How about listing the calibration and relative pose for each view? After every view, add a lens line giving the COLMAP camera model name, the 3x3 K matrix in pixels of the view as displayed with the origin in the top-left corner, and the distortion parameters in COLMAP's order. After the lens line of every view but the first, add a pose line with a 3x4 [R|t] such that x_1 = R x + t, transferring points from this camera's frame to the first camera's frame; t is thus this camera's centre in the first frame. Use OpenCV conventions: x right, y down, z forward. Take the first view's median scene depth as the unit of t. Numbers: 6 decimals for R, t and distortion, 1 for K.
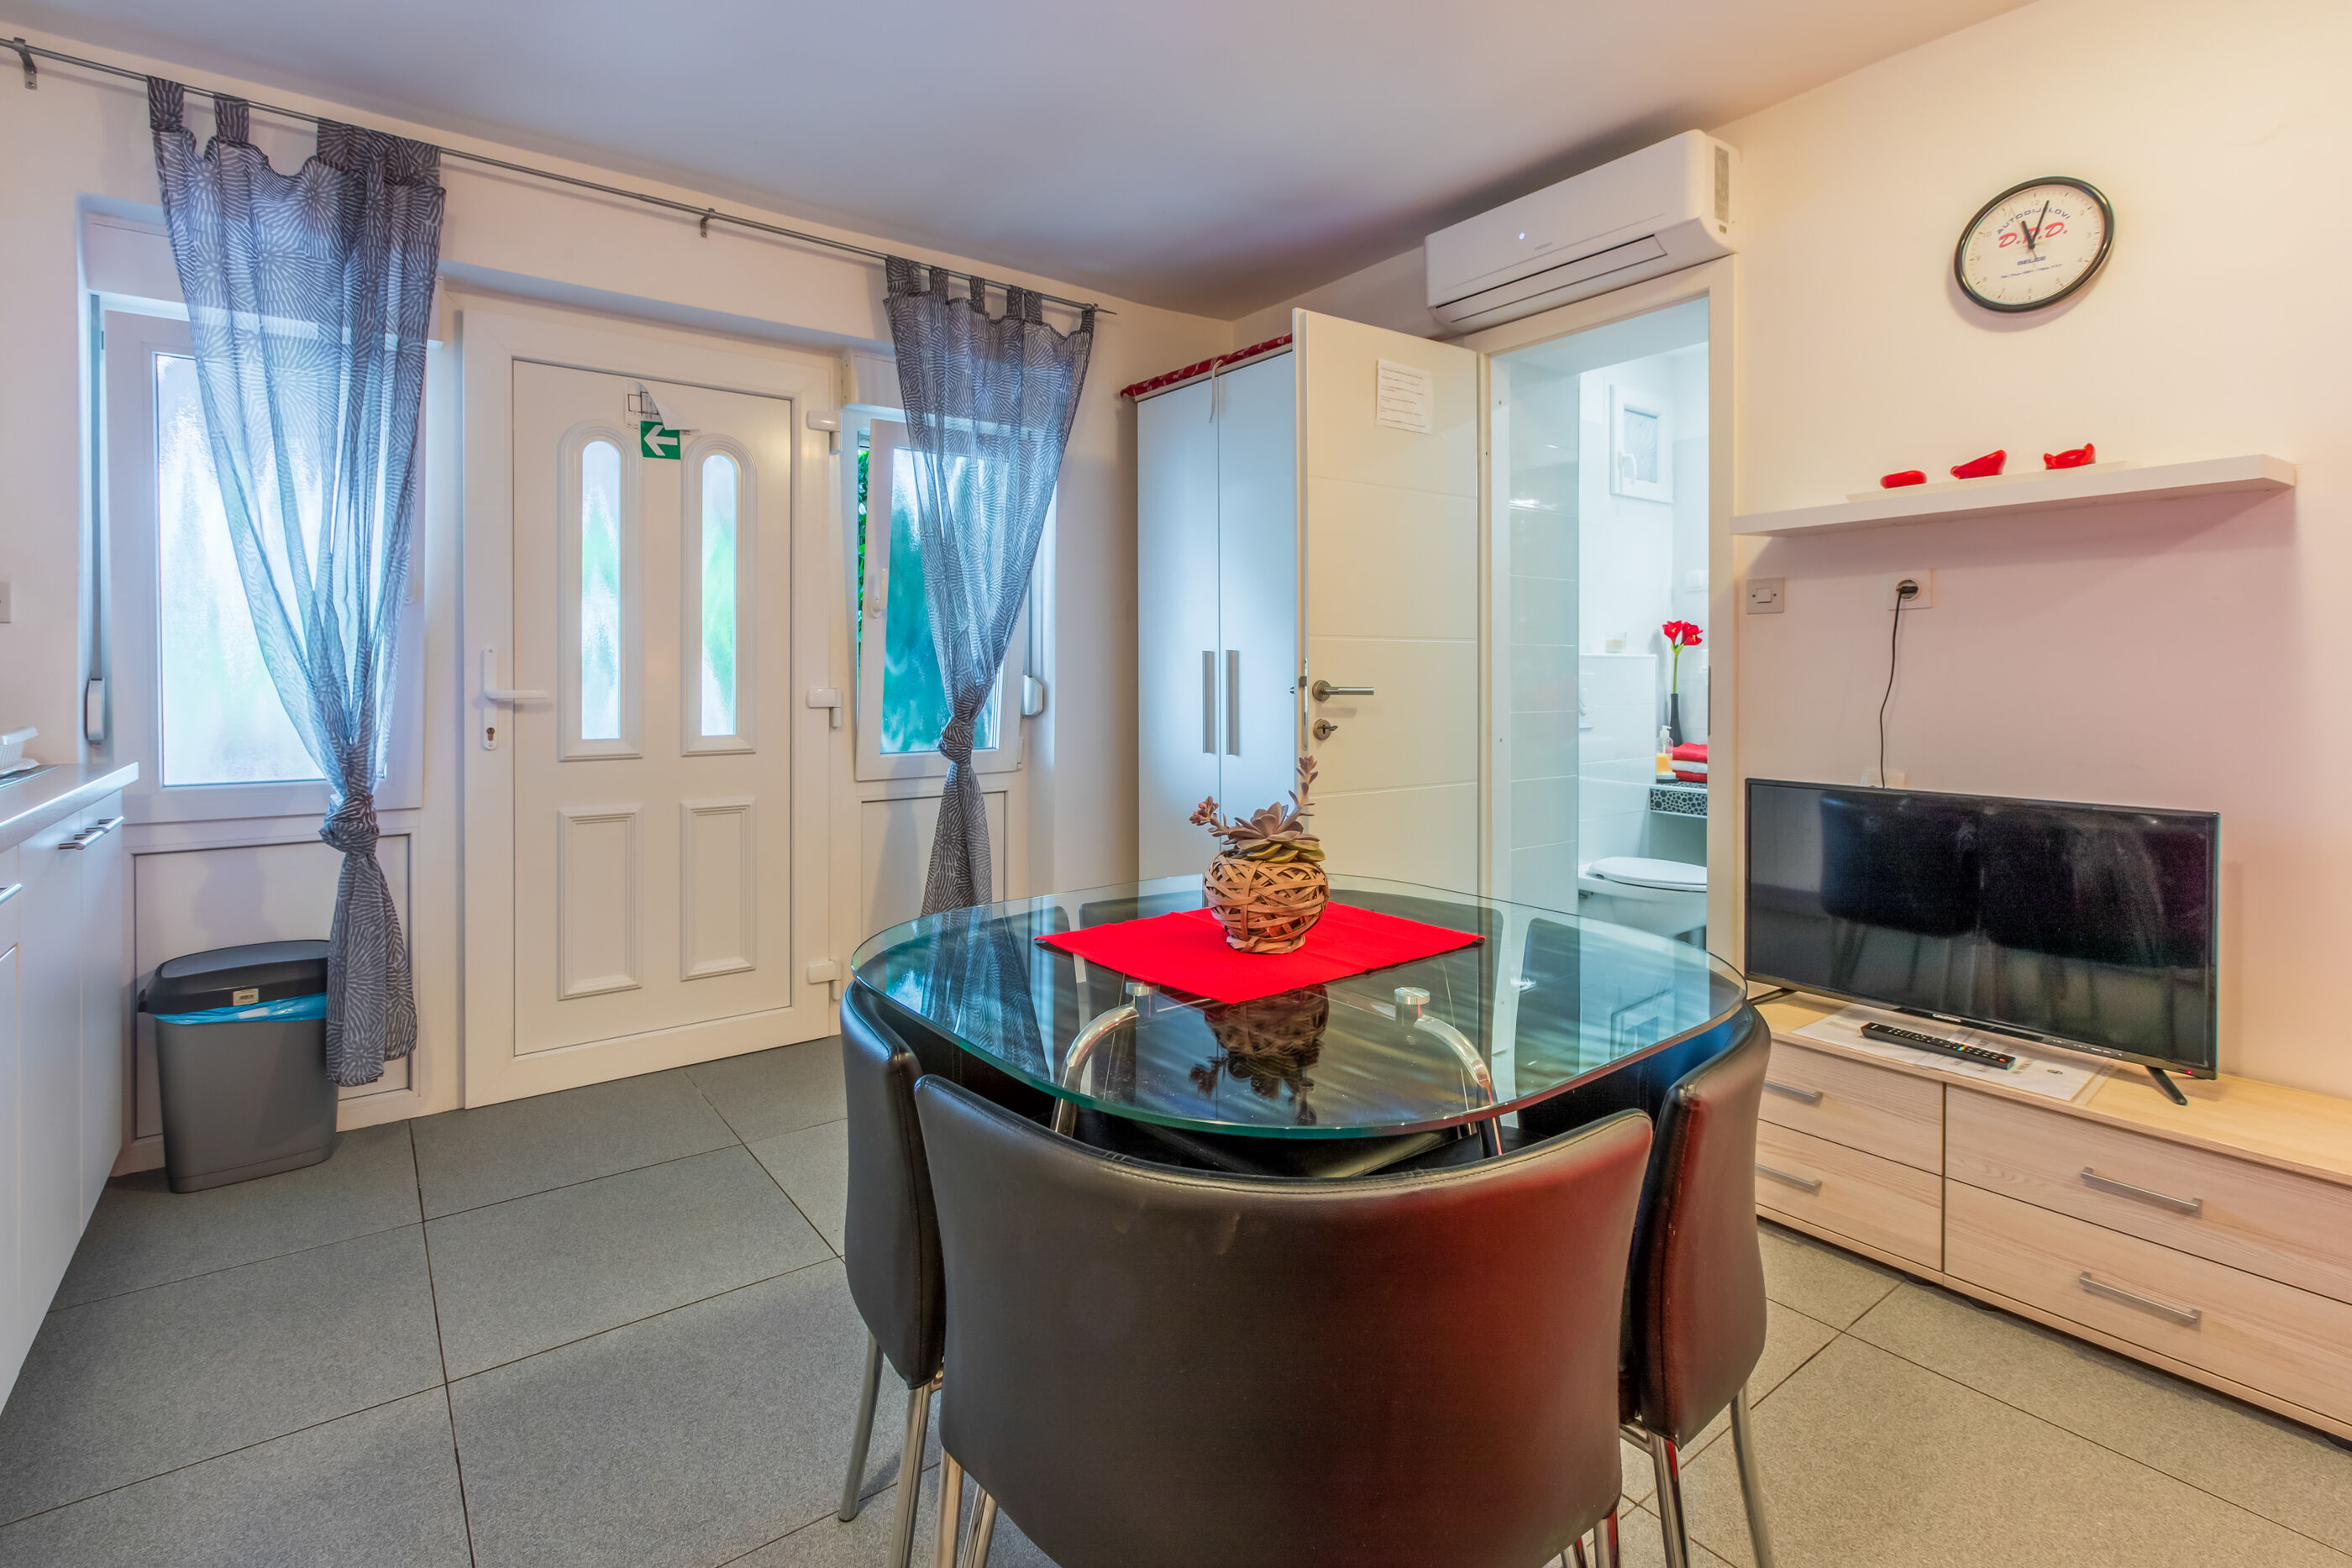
lens RADIAL K [[1076.3, 0, 1133.1], [0, 1076.3, 679.7], [0, 0, 1]] dist [0.000439, -0.001903]
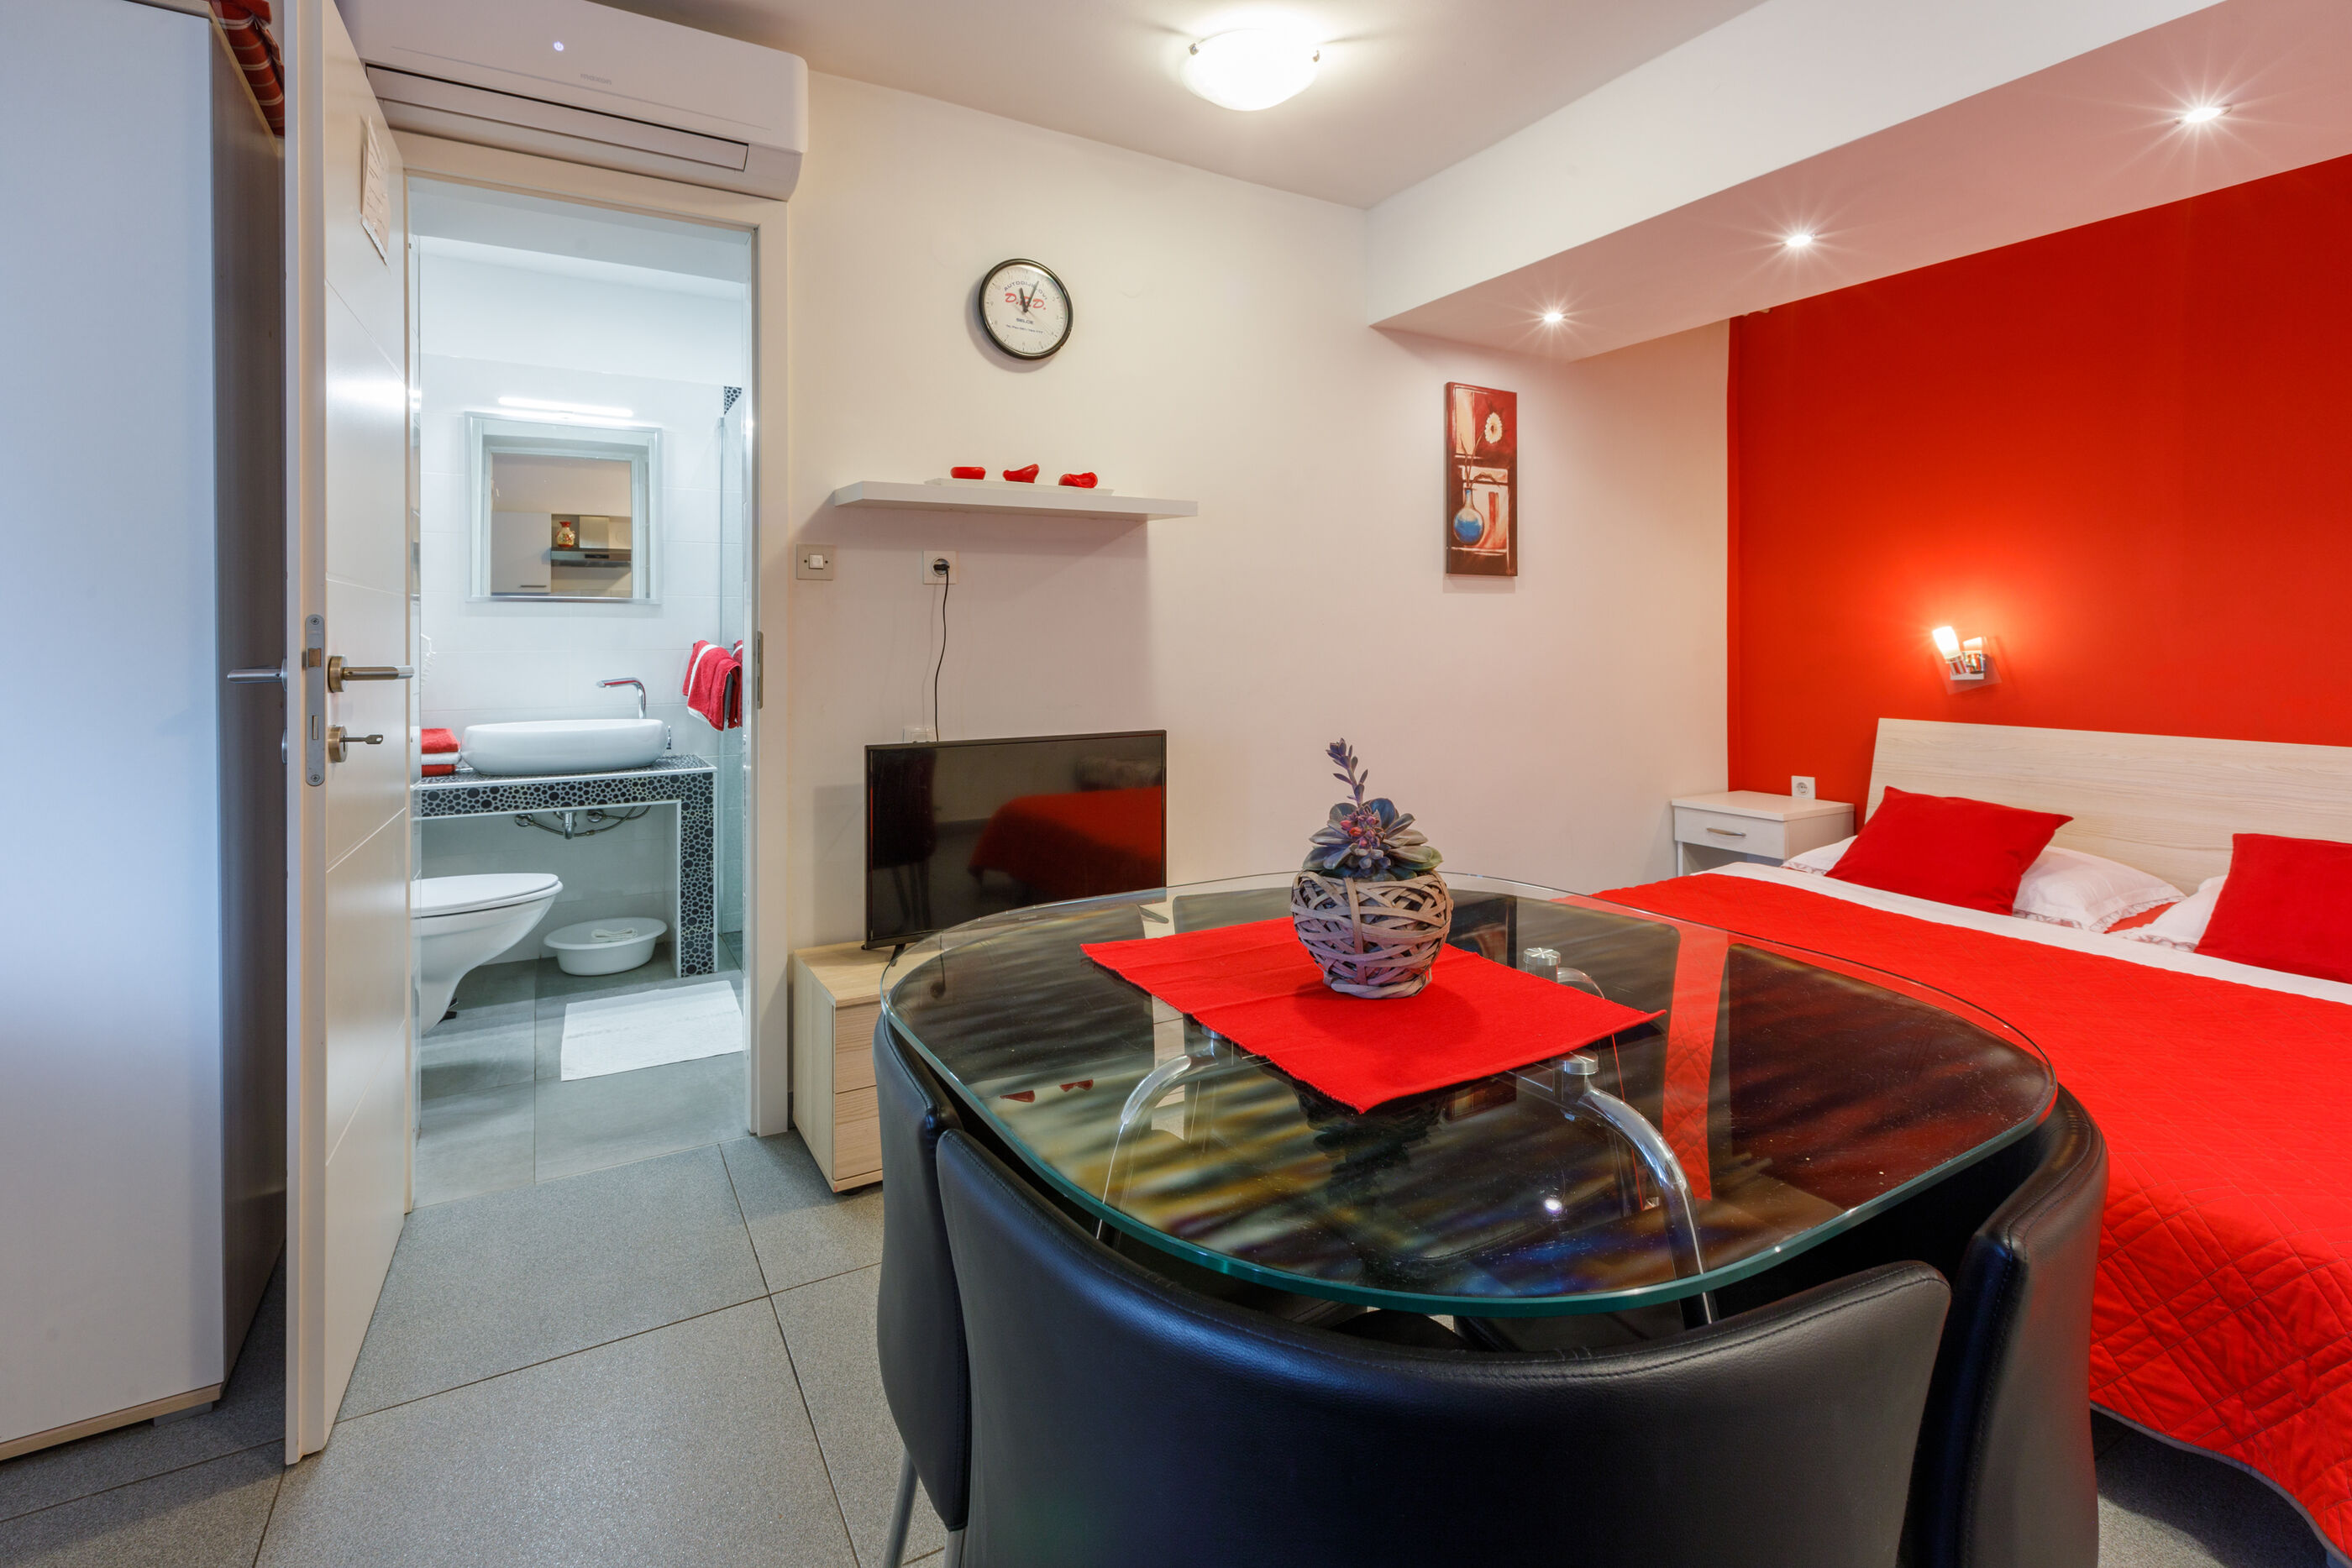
lens RADIAL K [[1076.3, 0, 1166.6], [0, 1076.3, 638.3], [0, 0, 1]] dist [0.000439, -0.001903]
pose [[0.108763, -0.000986, 0.994067, -0.355903], [0.011864, 0.999930, -0.000306, -0.003646], [-0.993997, 0.011827, 0.108767, 0.564579]]
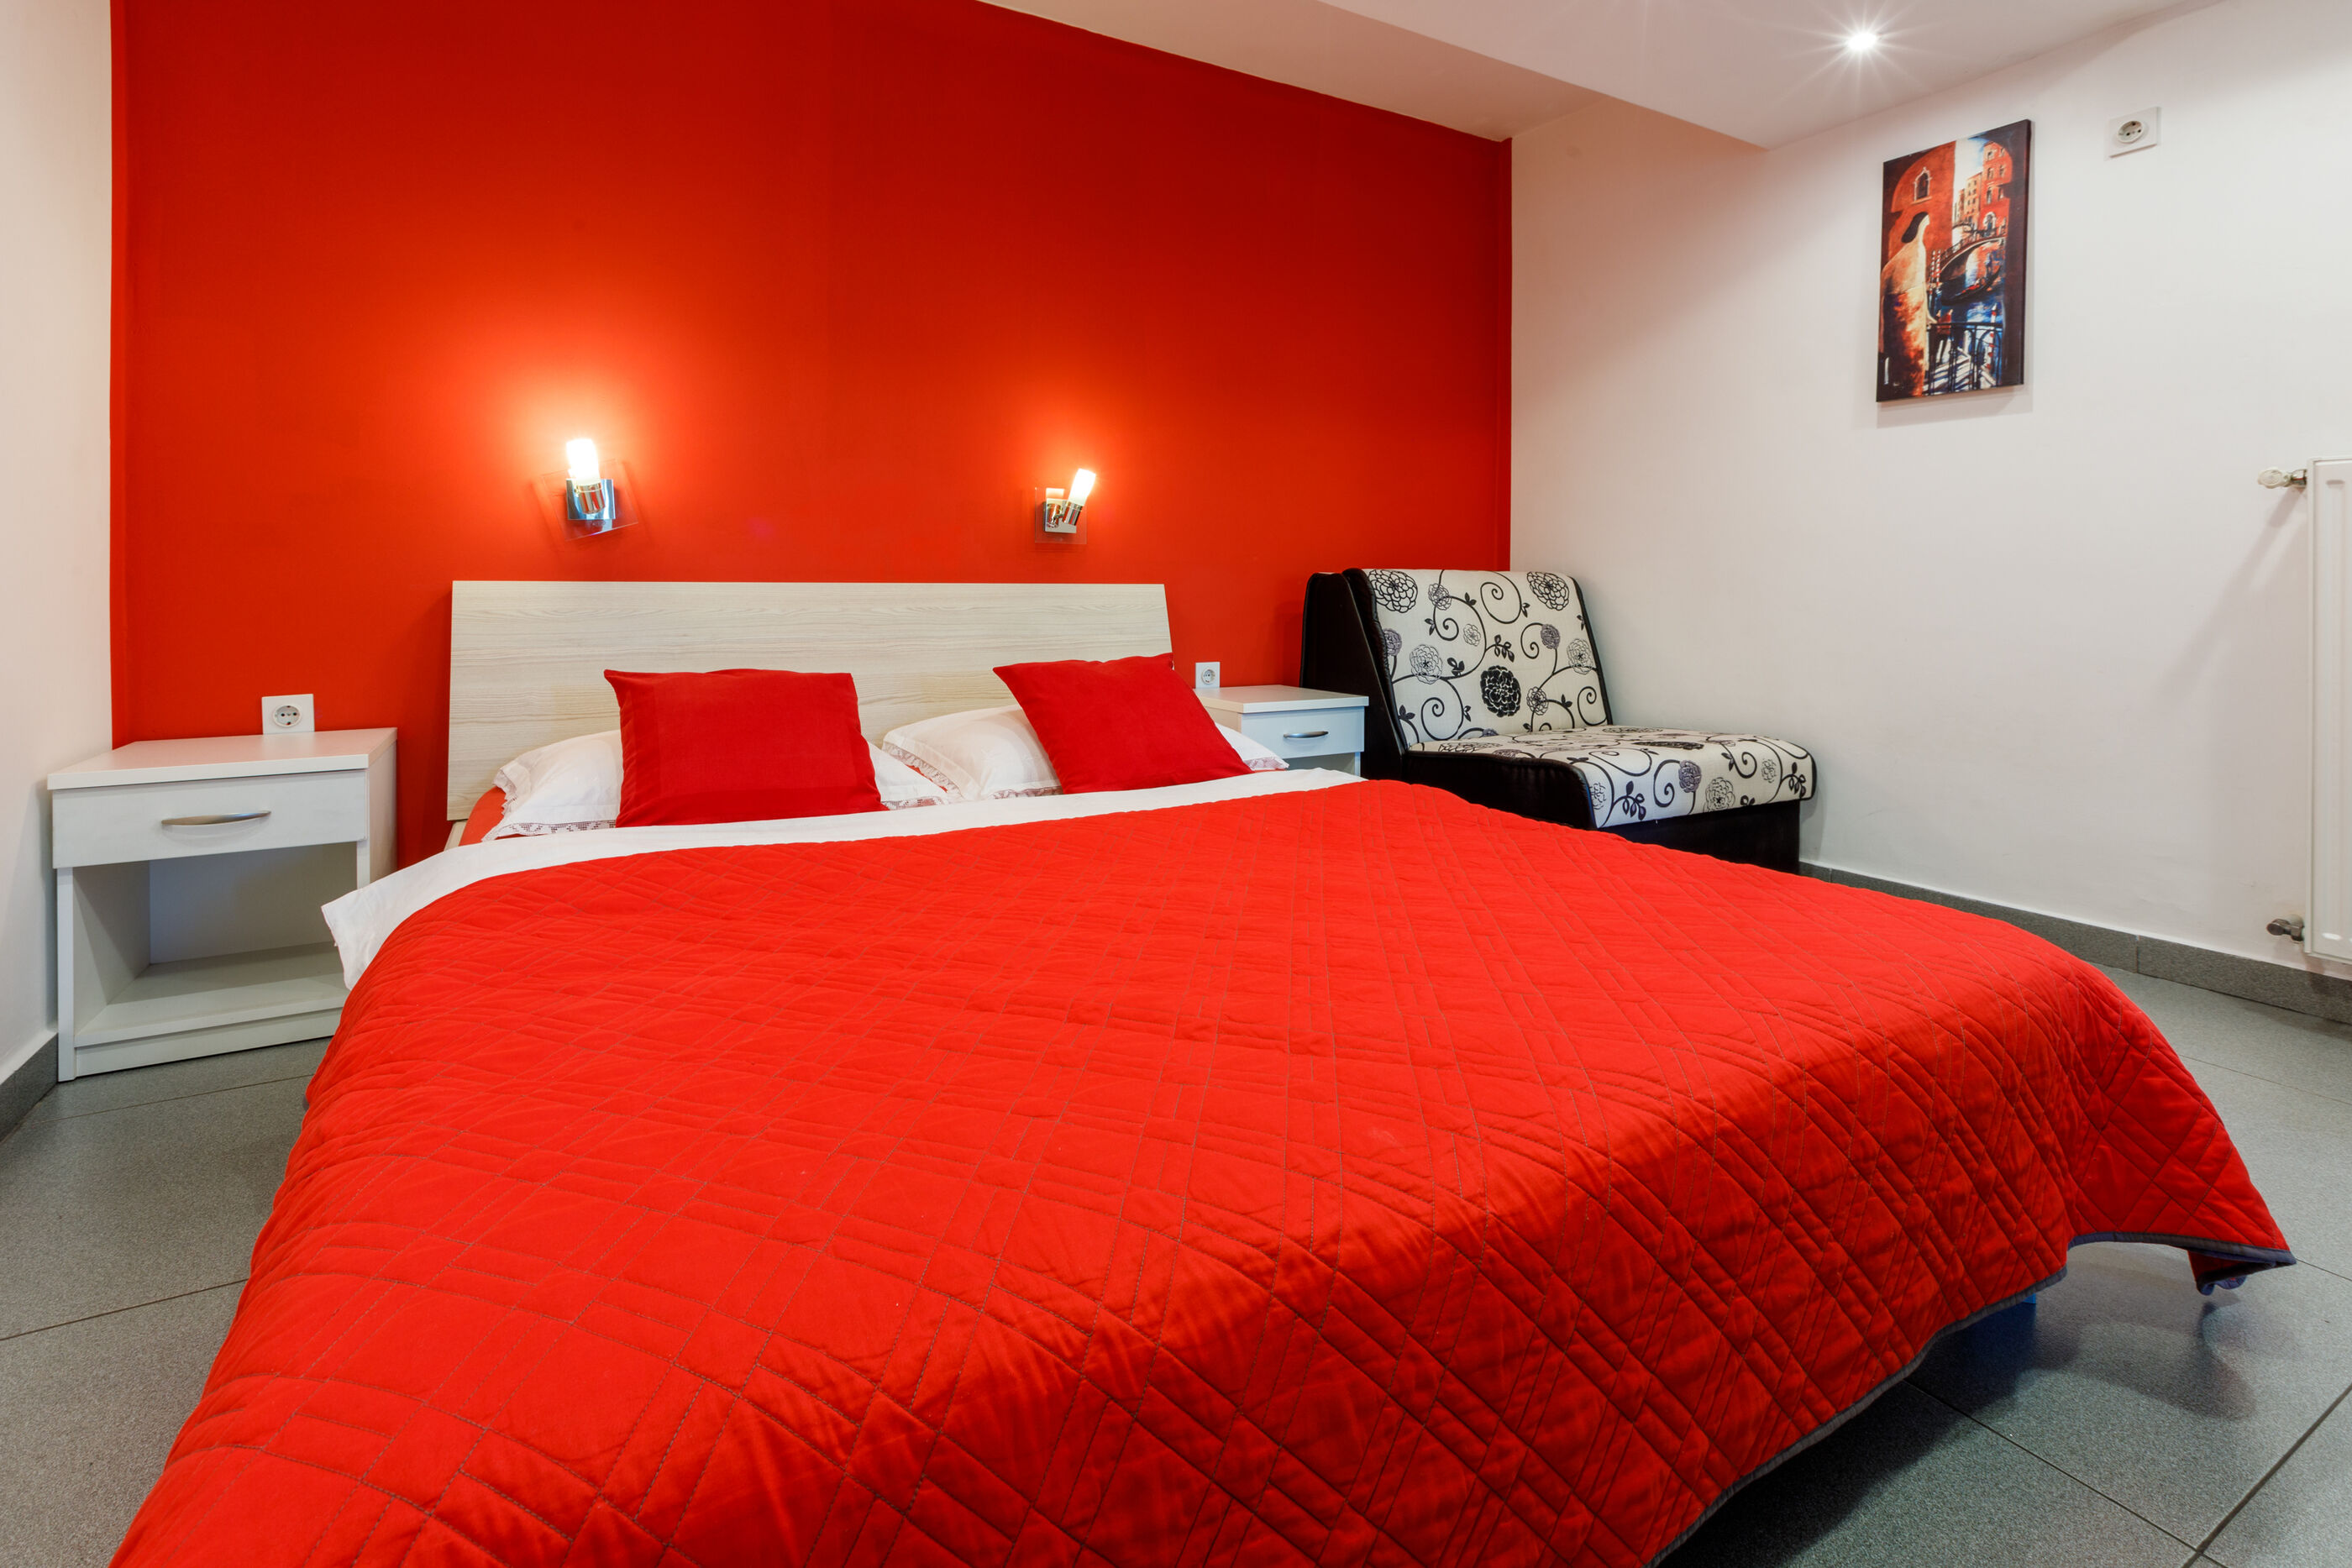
lens RADIAL K [[1076.3, 0, 1179.0], [0, 1076.3, 576.9], [0, 0, 1]] dist [0.000439, -0.001903]
pose [[-0.994215, -0.001411, 0.107394, 0.521748], [-0.001387, 0.999999, 0.000302, 0.115657], [-0.107395, 0.000151, -0.994216, 0.587286]]
